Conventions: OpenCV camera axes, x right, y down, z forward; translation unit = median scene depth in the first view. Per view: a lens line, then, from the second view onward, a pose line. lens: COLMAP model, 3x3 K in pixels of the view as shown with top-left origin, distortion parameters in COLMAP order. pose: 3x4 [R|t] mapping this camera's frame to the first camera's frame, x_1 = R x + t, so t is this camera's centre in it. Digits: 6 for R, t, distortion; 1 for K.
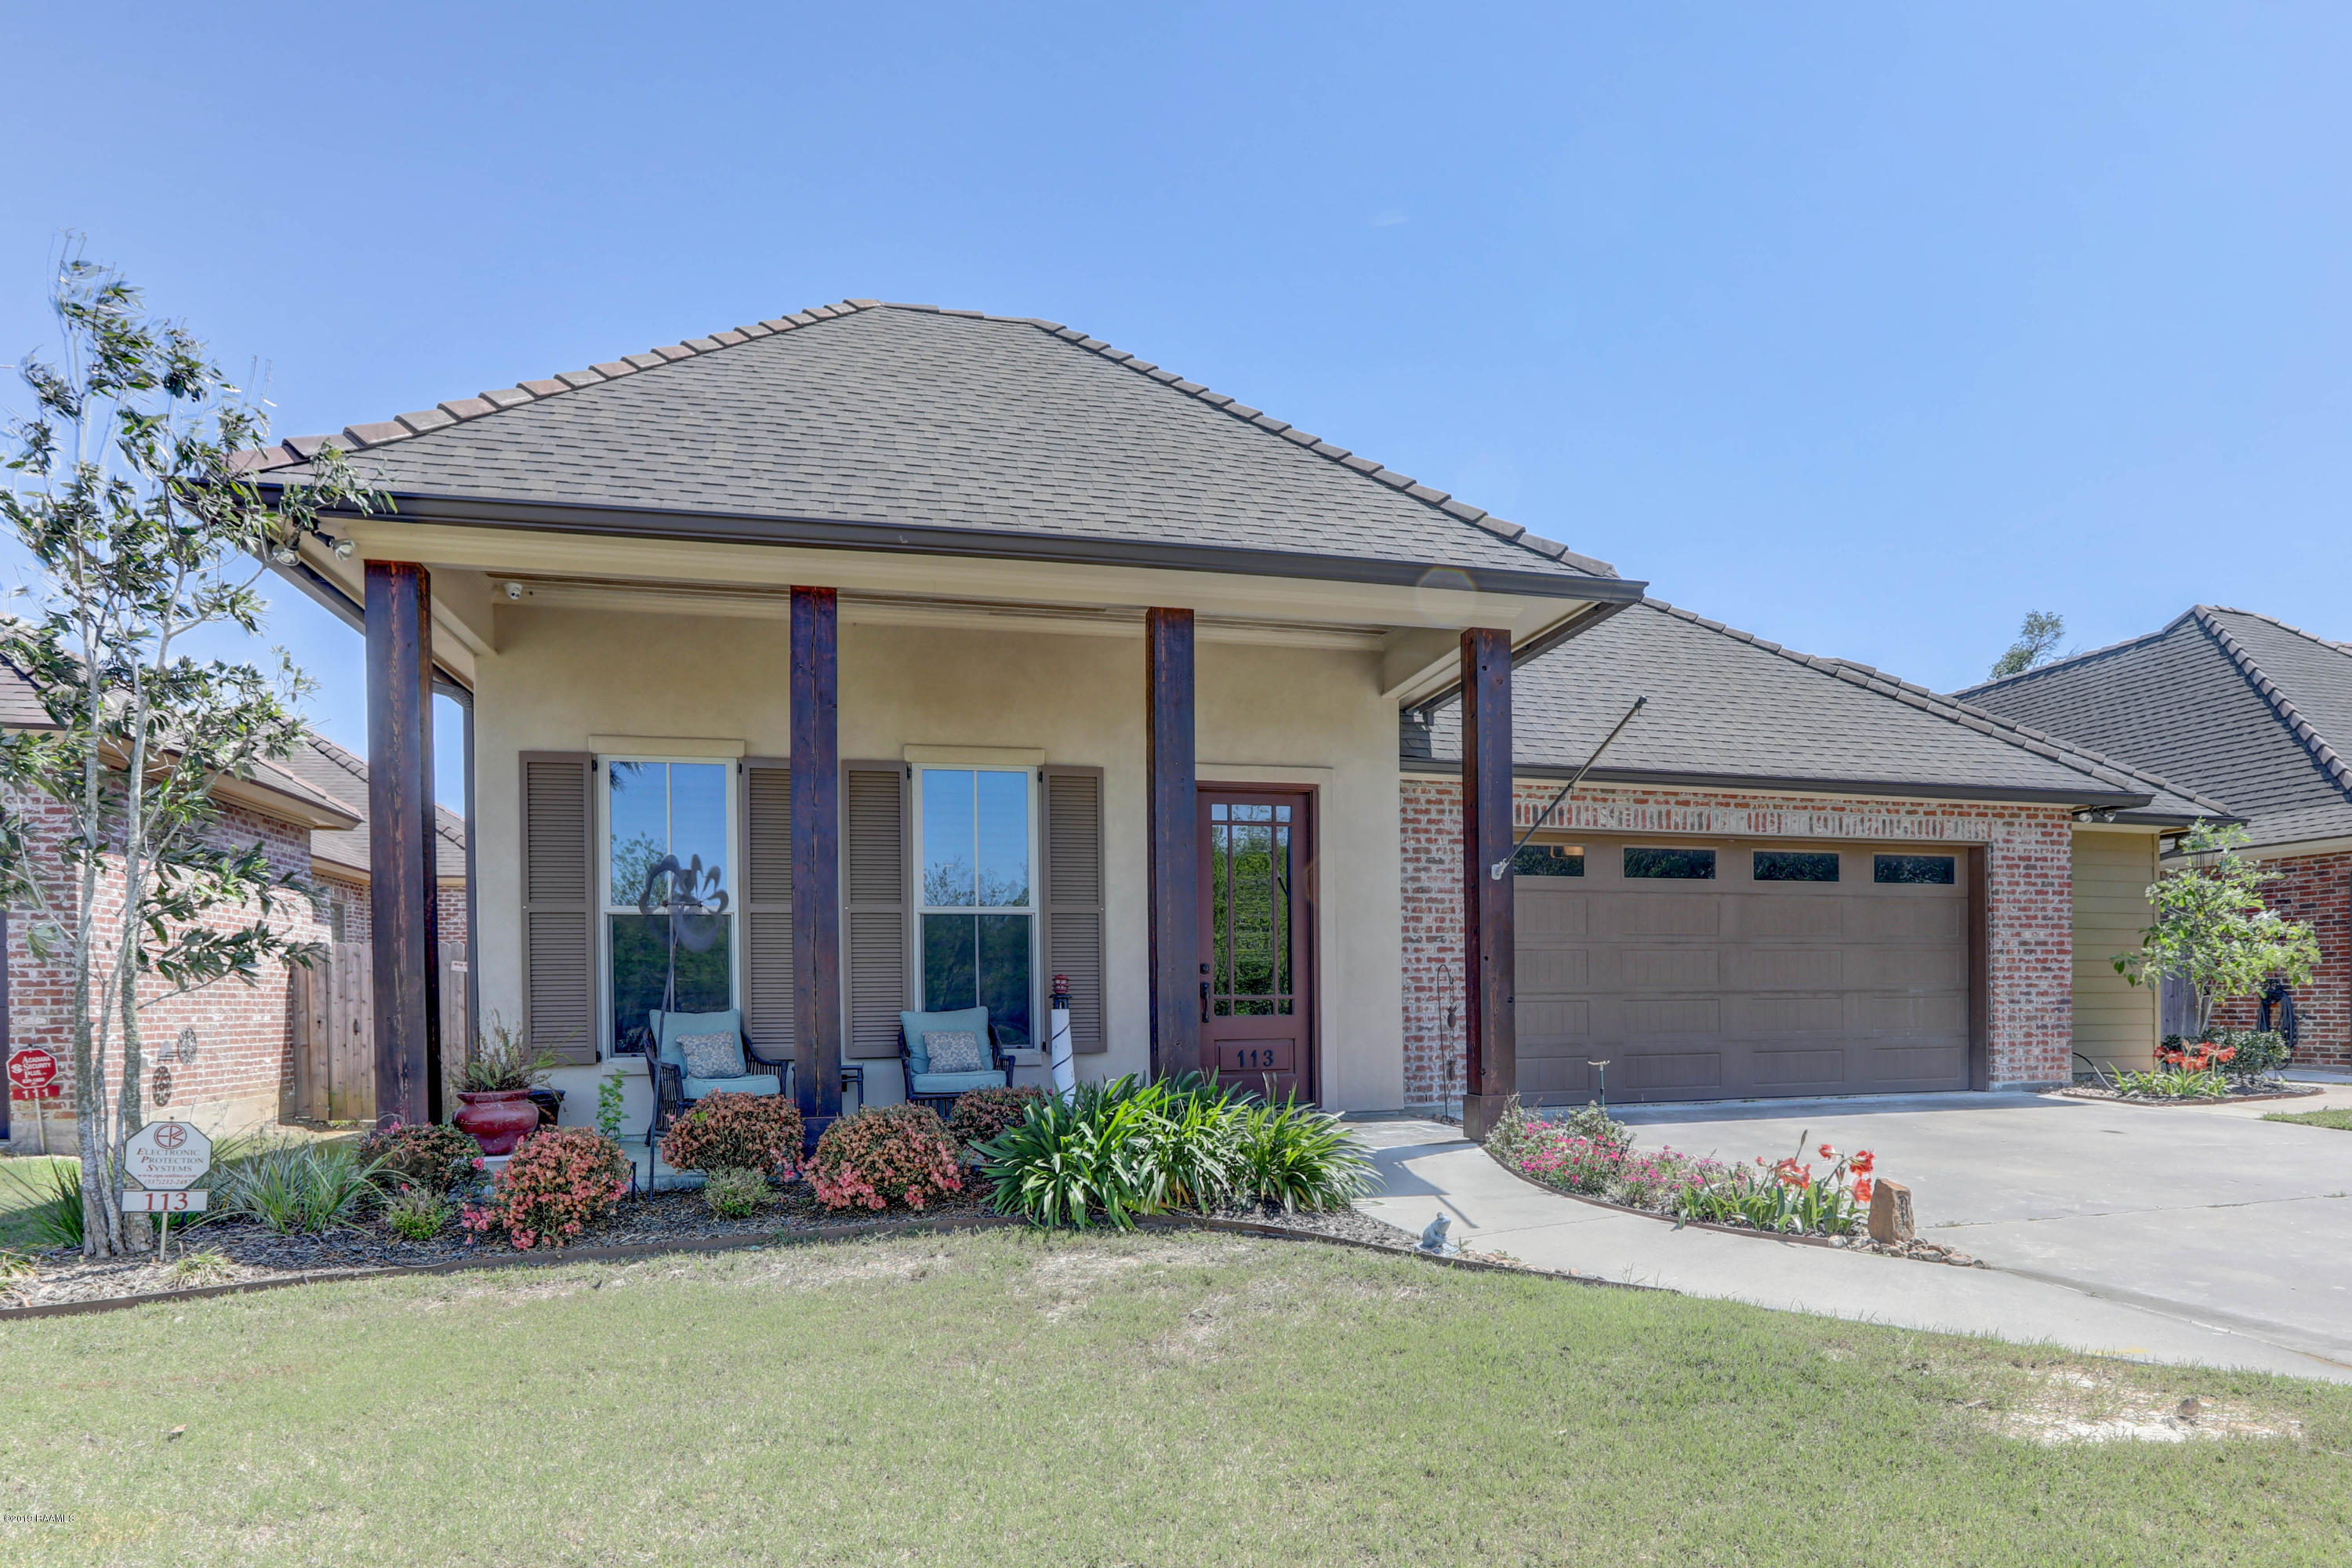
lens RADIAL K [[1175.9, 0, 1171.7], [0, 1175.9, 744.6], [0, 0, 1]] dist [-0.002273, -0.000500]
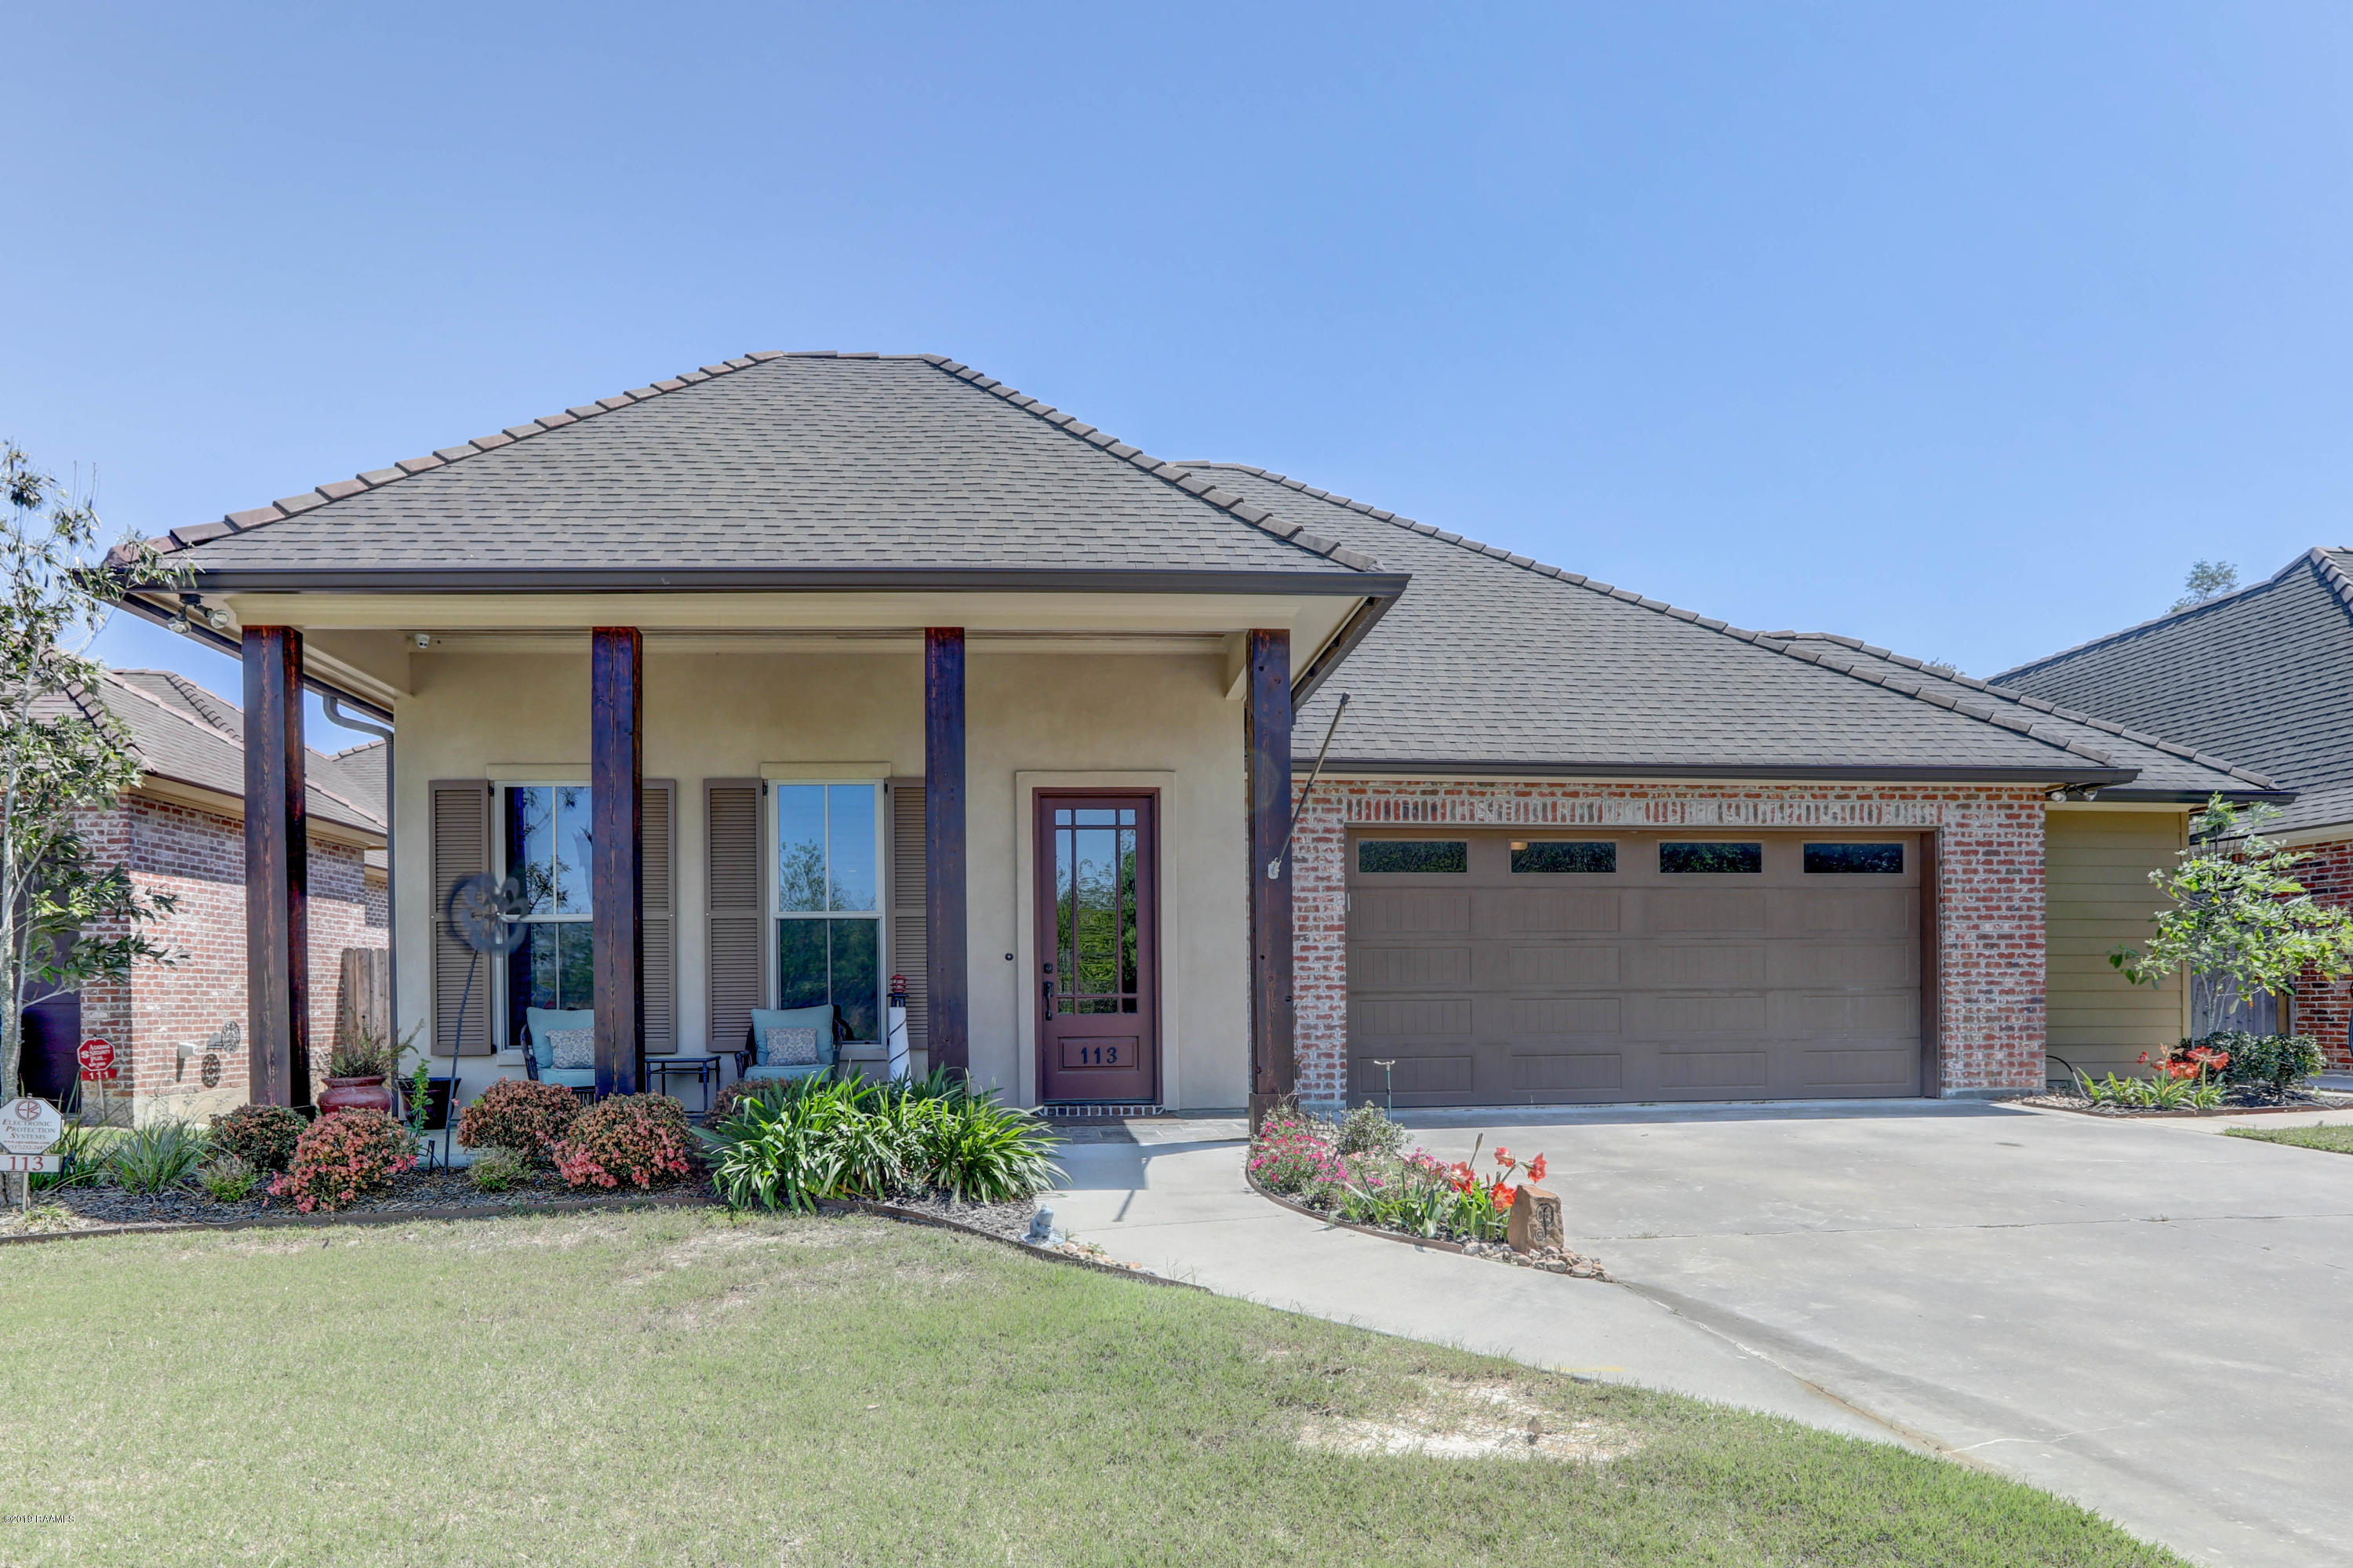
lens RADIAL K [[1171.4, 0, 1202.5], [0, 1171.4, 739.2], [0, 0, 1]] dist [-0.002791, 0.000170]
pose [[0.985054, -0.036517, -0.168328, 0.314870], [0.036138, 0.999333, -0.005321, -0.001377], [0.168410, -0.000842, 0.985717, 0.002180]]
